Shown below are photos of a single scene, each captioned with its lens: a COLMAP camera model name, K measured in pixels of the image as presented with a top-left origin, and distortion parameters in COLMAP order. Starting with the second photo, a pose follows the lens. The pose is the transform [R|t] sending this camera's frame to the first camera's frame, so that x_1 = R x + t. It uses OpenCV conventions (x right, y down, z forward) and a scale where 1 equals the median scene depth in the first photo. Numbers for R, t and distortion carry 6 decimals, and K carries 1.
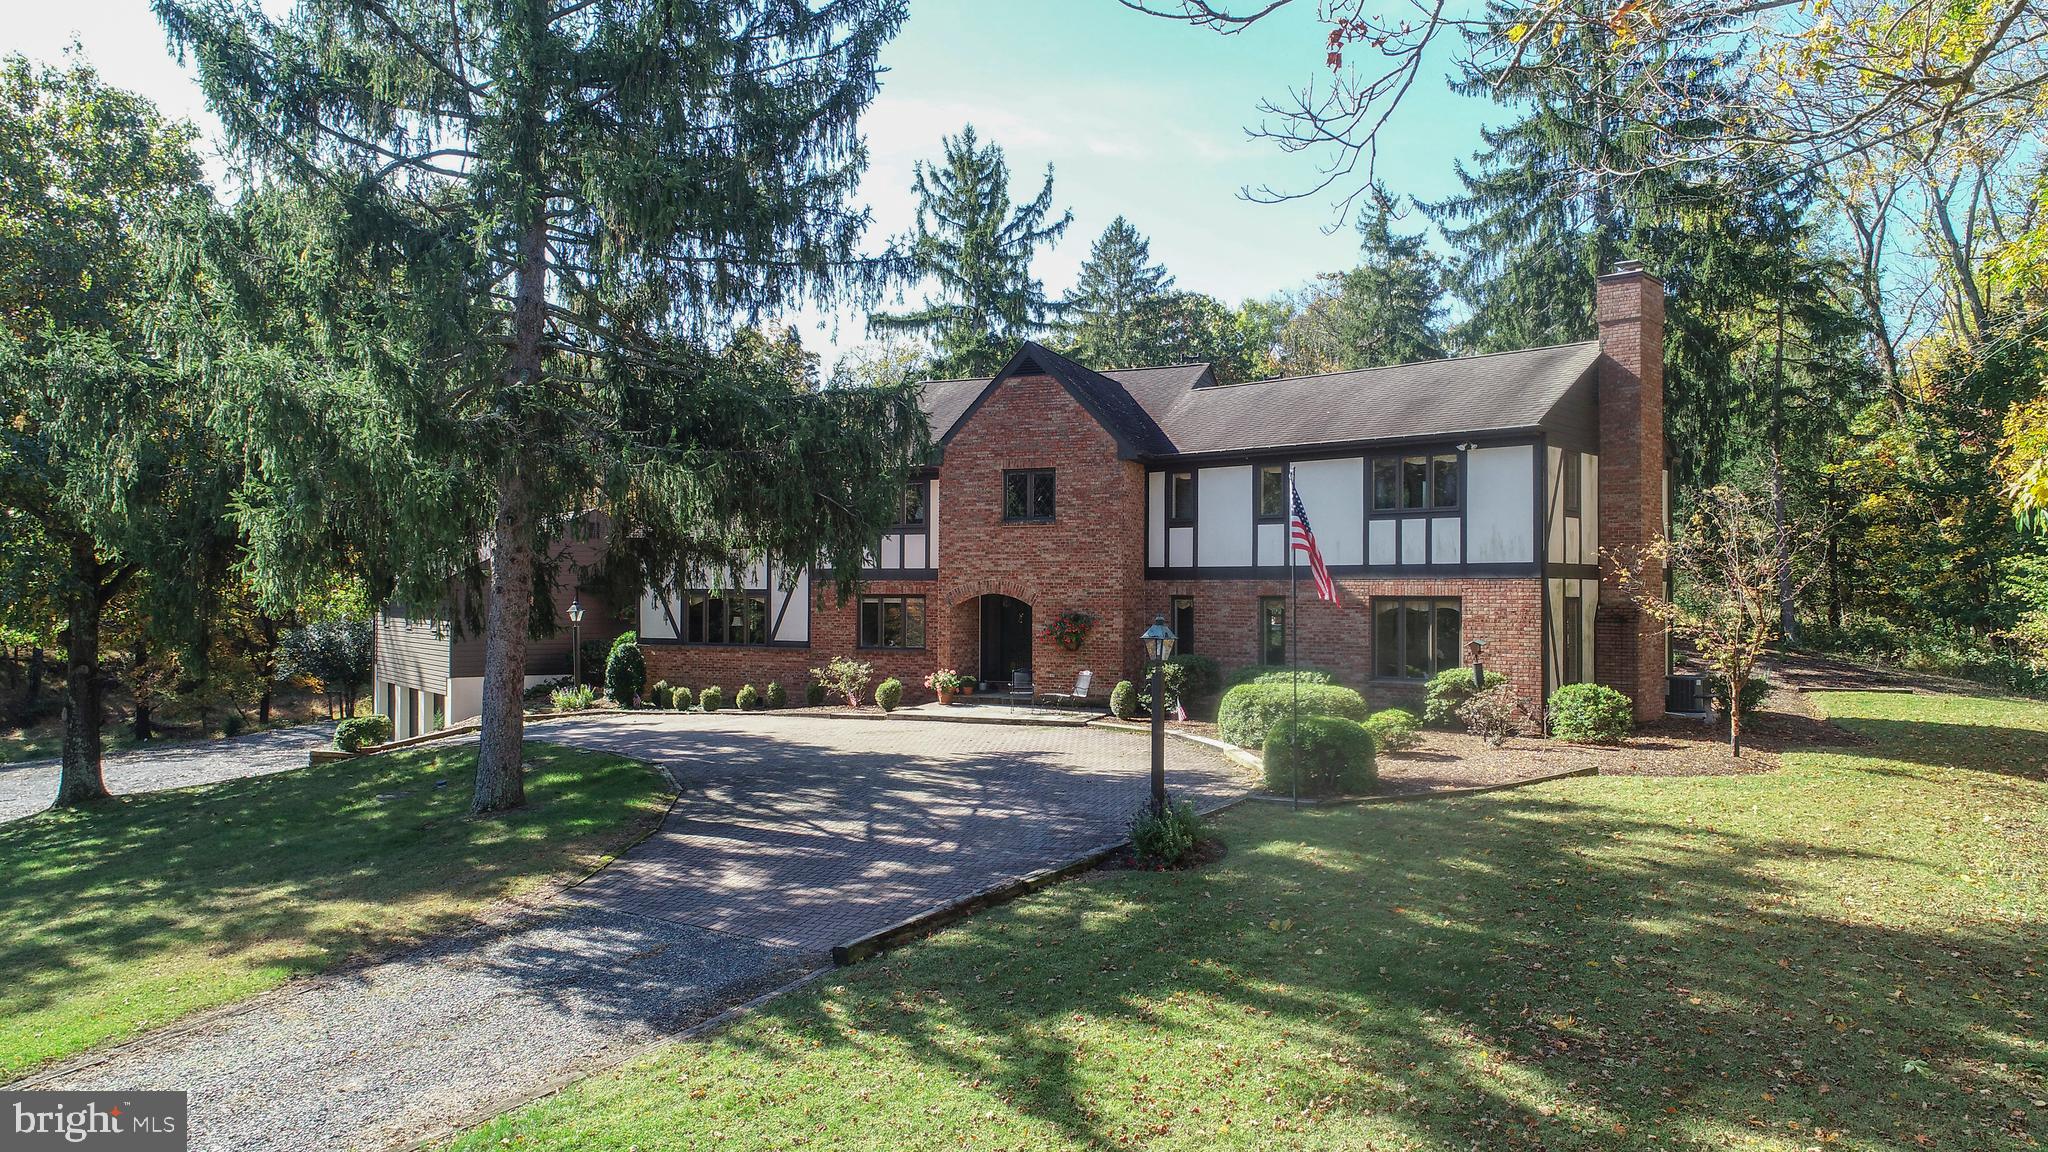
lens RADIAL K [[1437.1, 0, 1024.7], [0, 1437.1, 580.1], [0, 0, 1]] dist [0.011186, 0.000170]
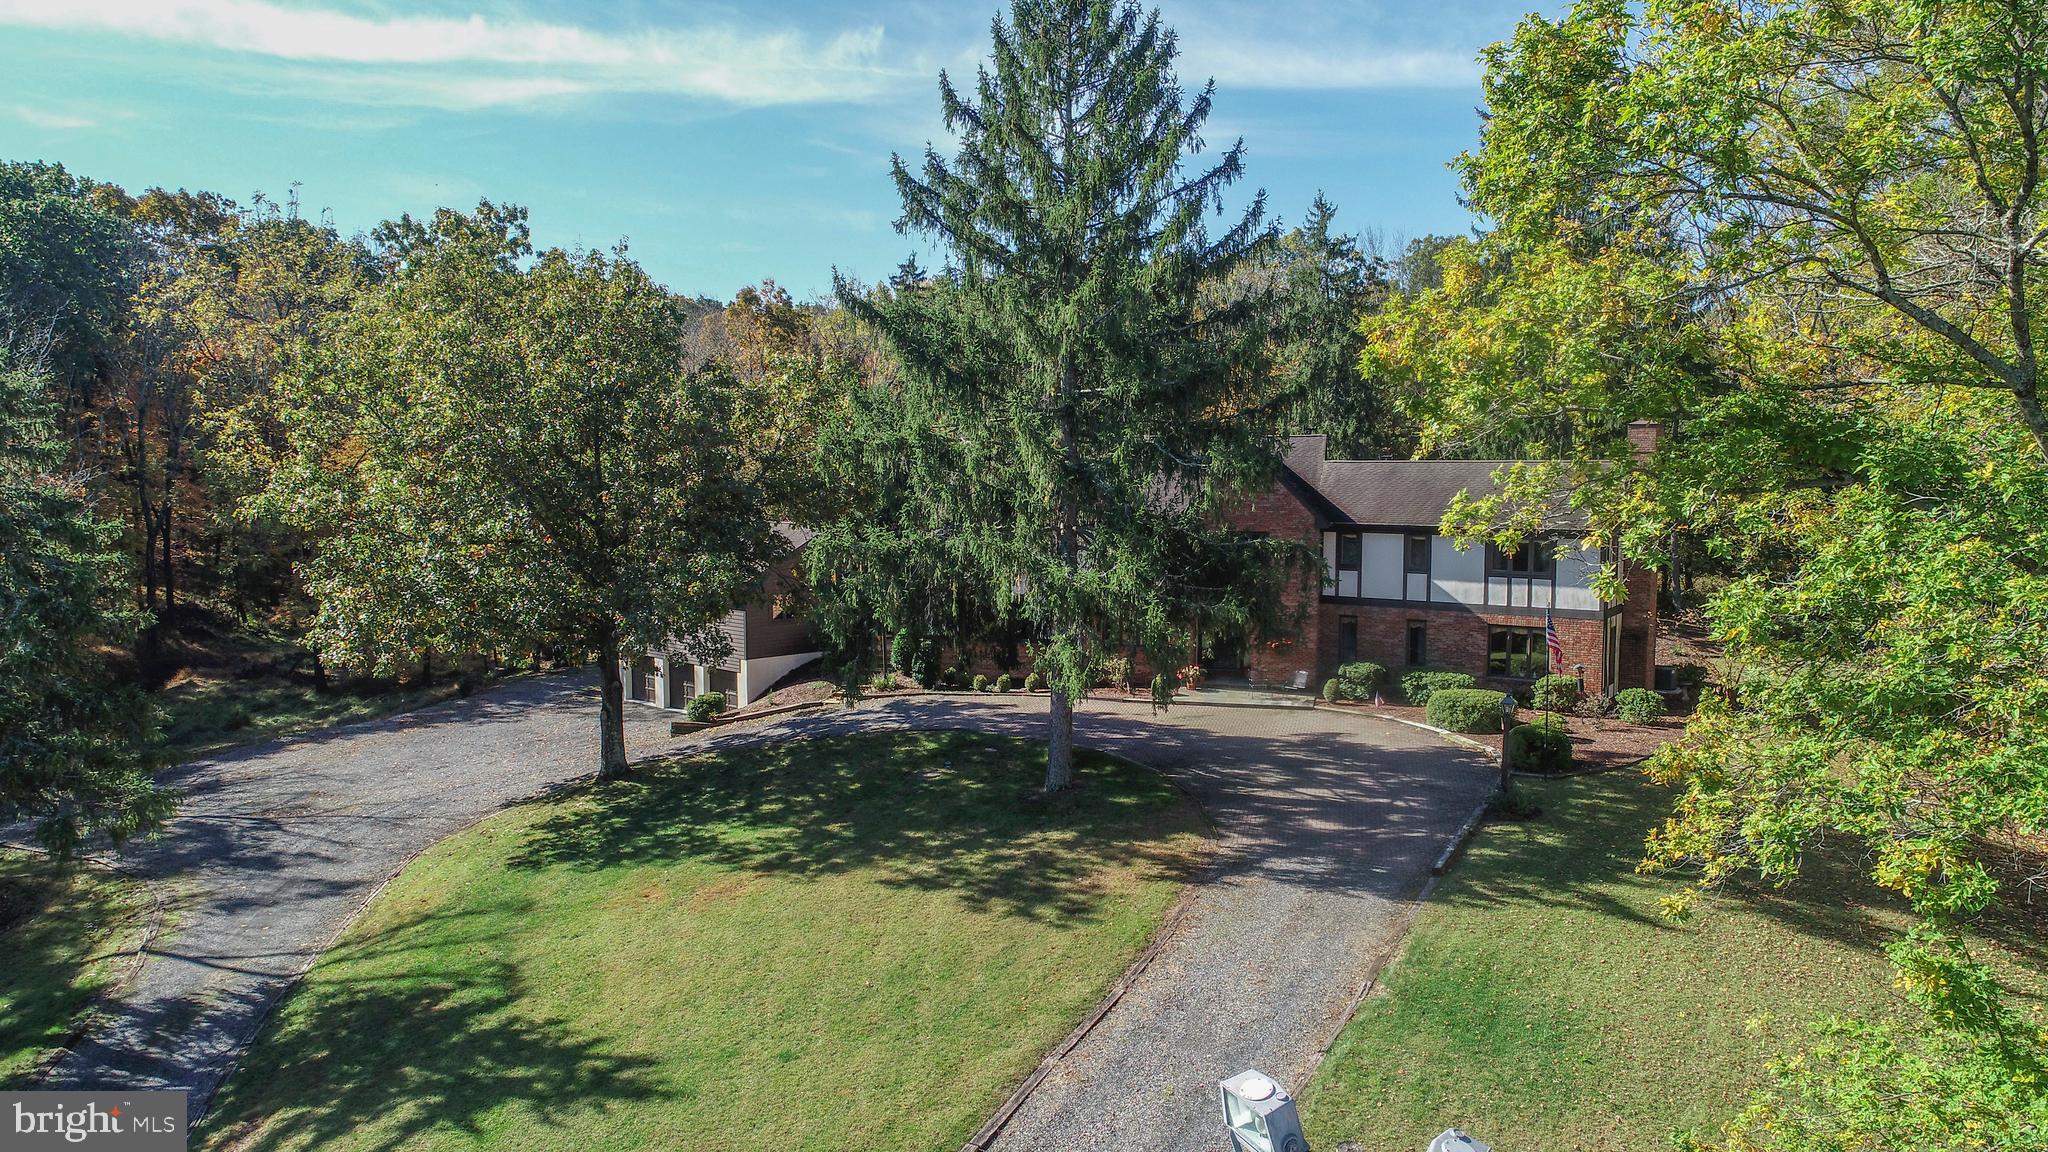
lens RADIAL K [[1437.1, 0, 1025.6], [0, 1437.1, 577.1], [0, 0, 1]] dist [0.011186, 0.000170]
pose [[0.990749, -0.008164, 0.135464, -0.434145], [-0.002650, 0.996835, 0.079456, -0.149583], [-0.135684, -0.079080, 0.987591, -0.448132]]
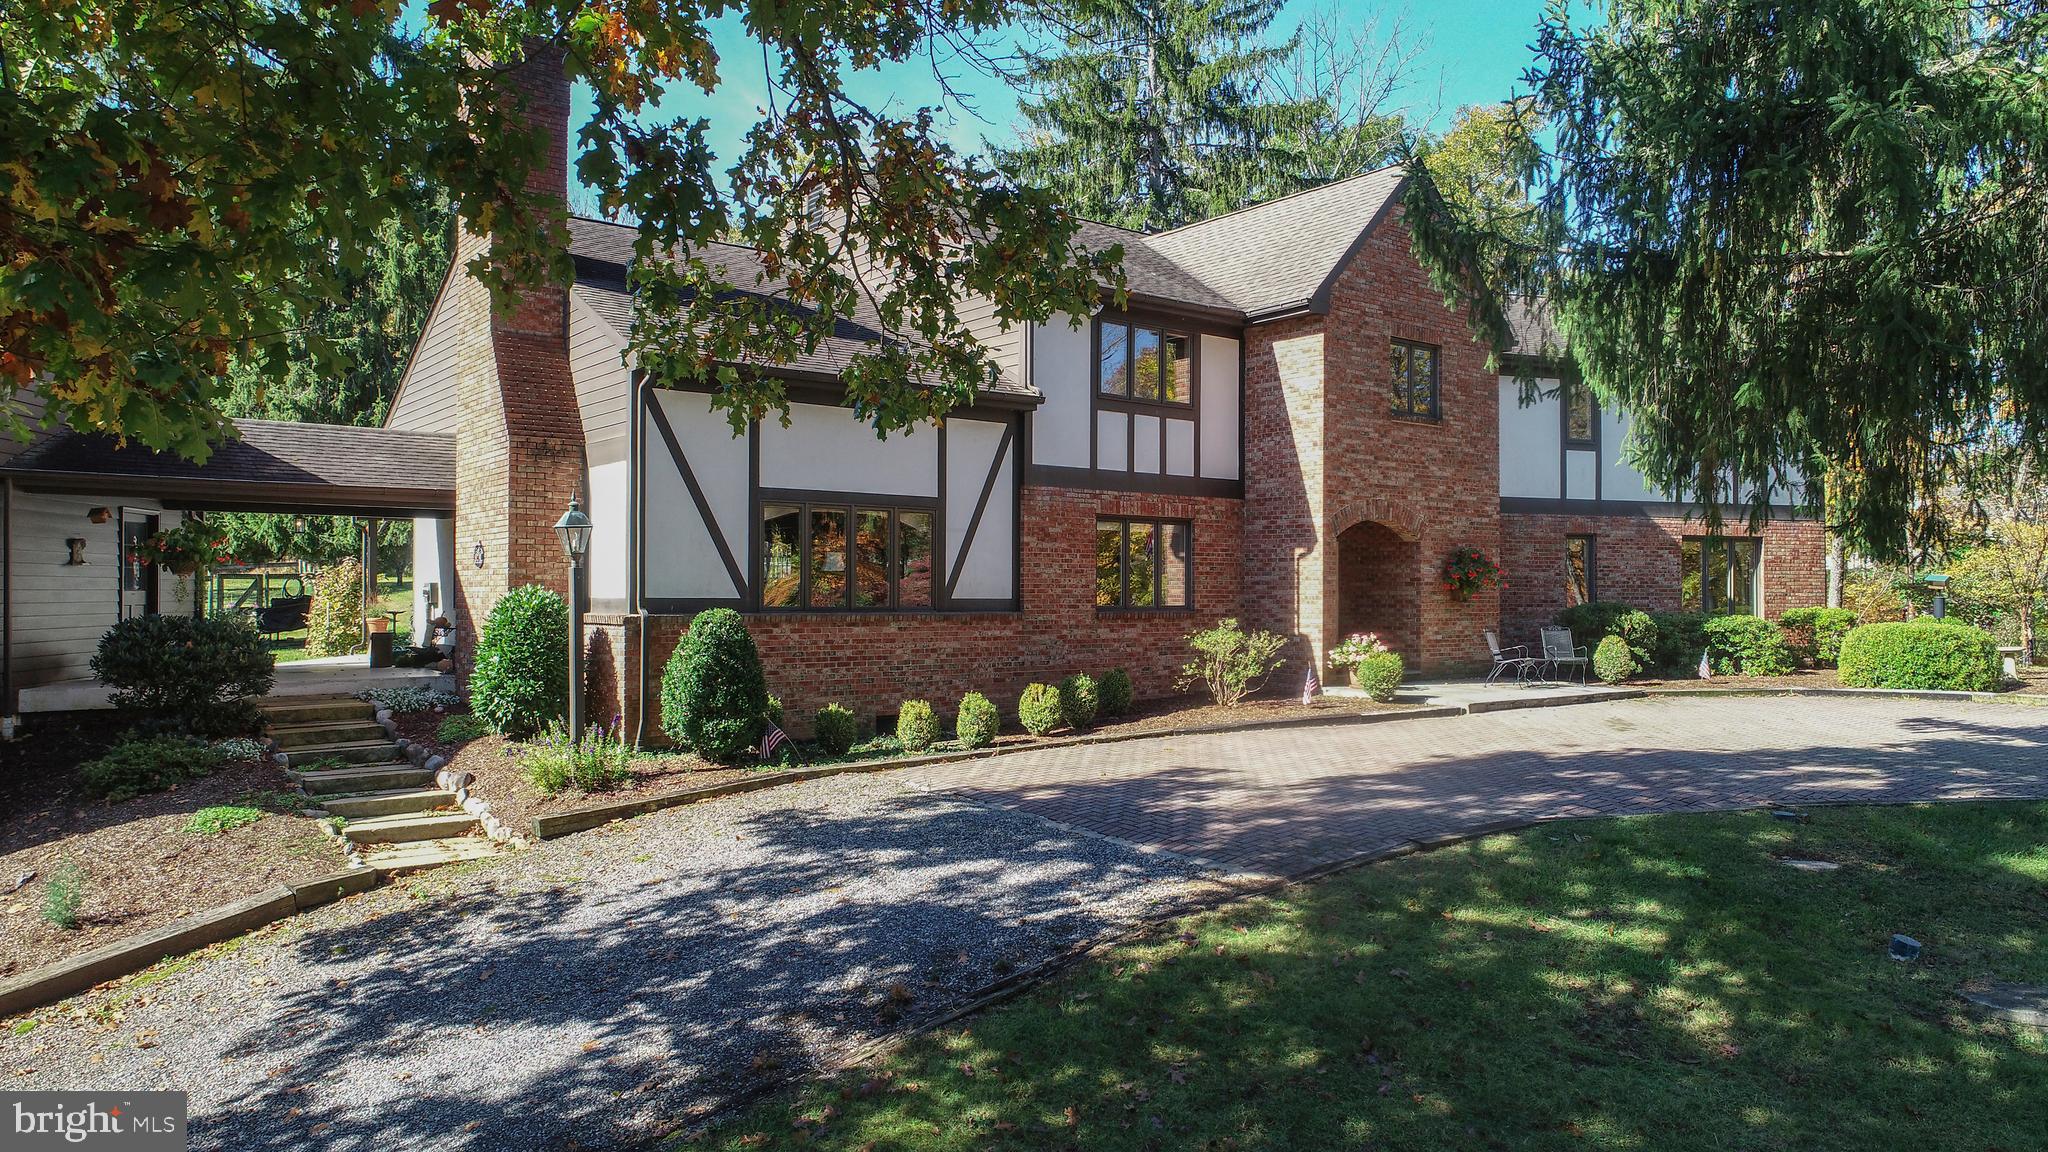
lens RADIAL K [[1437.1, 0, 1027.1], [0, 1437.1, 576.1], [0, 0, 1]] dist [0.011186, 0.000170]
pose [[0.445999, 0.013036, 0.894938, -0.712854], [-0.006748, 0.999914, -0.011202, 0.045719], [-0.895008, -0.001043, 0.446049, 0.870826]]
